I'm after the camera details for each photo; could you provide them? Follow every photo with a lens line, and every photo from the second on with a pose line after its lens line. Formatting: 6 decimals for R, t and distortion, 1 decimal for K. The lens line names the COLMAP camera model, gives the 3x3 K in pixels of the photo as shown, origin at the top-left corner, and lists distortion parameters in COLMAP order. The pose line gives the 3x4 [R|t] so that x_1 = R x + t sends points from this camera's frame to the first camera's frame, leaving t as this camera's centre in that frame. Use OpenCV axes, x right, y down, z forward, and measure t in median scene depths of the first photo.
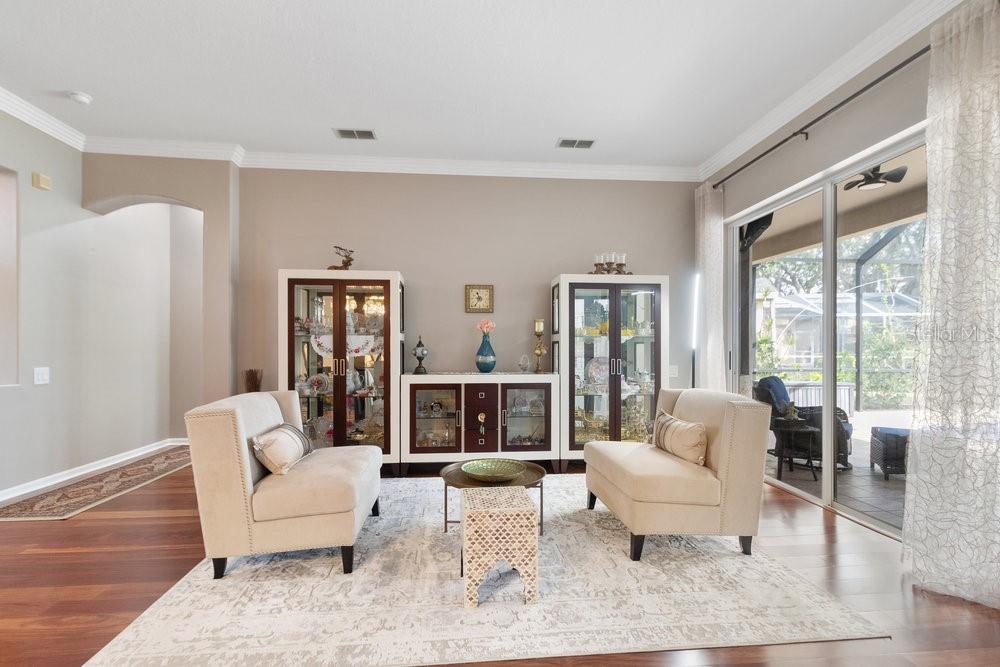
lens RADIAL K [[462.7, 0, 495.8], [0, 462.7, 340.4], [0, 0, 1]] dist [0.002063, 0.000215]
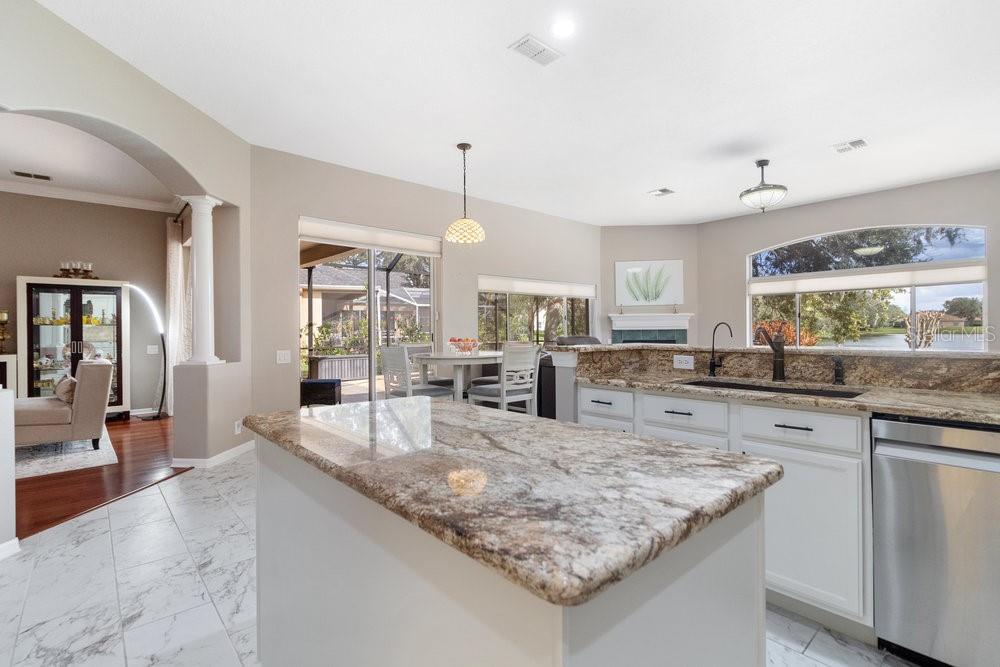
lens RADIAL K [[462.5, 0, 500.0], [0, 462.5, 333.5], [0, 0, 1]] dist [-0.000242, -0.000744]
pose [[0.802869, -0.011315, 0.596048, 0.448832], [-0.001338, 0.999783, 0.020783, -0.013355], [-0.596154, -0.017484, 0.802680, -0.818721]]
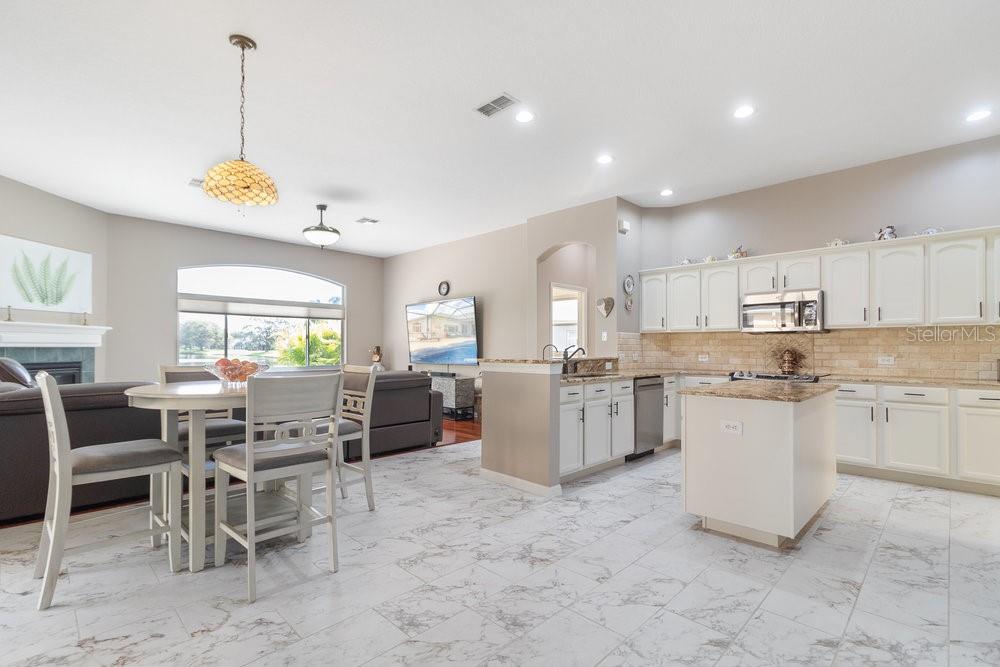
lens RADIAL K [[462.7, 0, 495.8], [0, 462.7, 340.4], [0, 0, 1]] dist [0.002063, 0.000215]
pose [[-0.645382, 0.009252, 0.763804, 0.293173], [-0.016190, 0.999536, -0.025787, 0.004644], [-0.763688, -0.029008, -0.644933, 0.268820]]
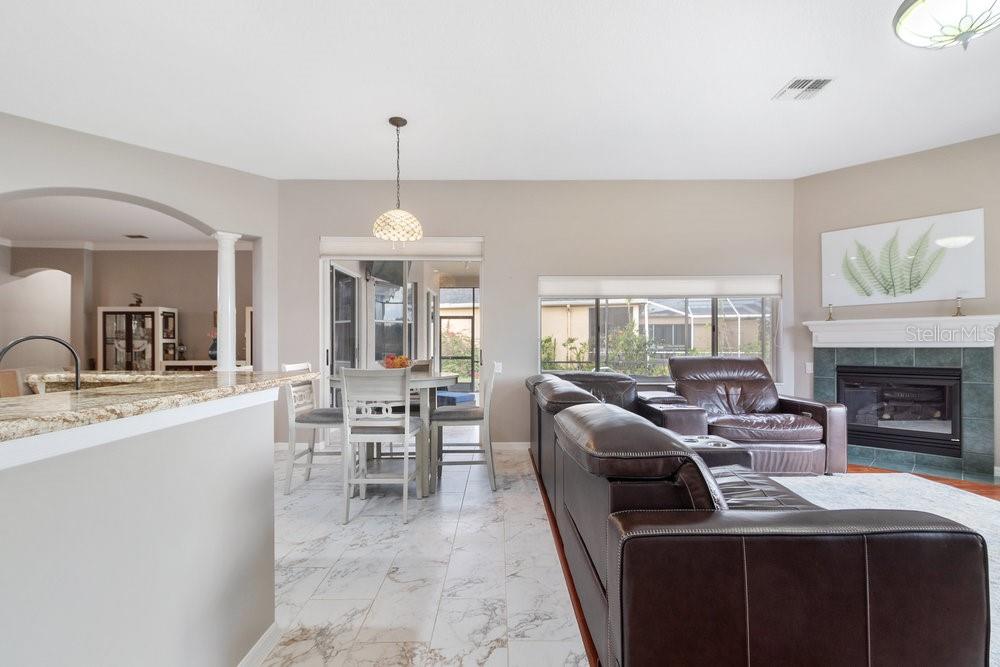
lens RADIAL K [[459.4, 0, 498.7], [0, 459.4, 345.8], [0, 0, 1]] dist [0.002997, 0.000436]
pose [[0.996279, -0.001327, -0.086175, 1.316771], [0.002621, 0.999885, 0.014908, -0.012130], [0.086146, -0.015078, 0.996168, -0.761097]]
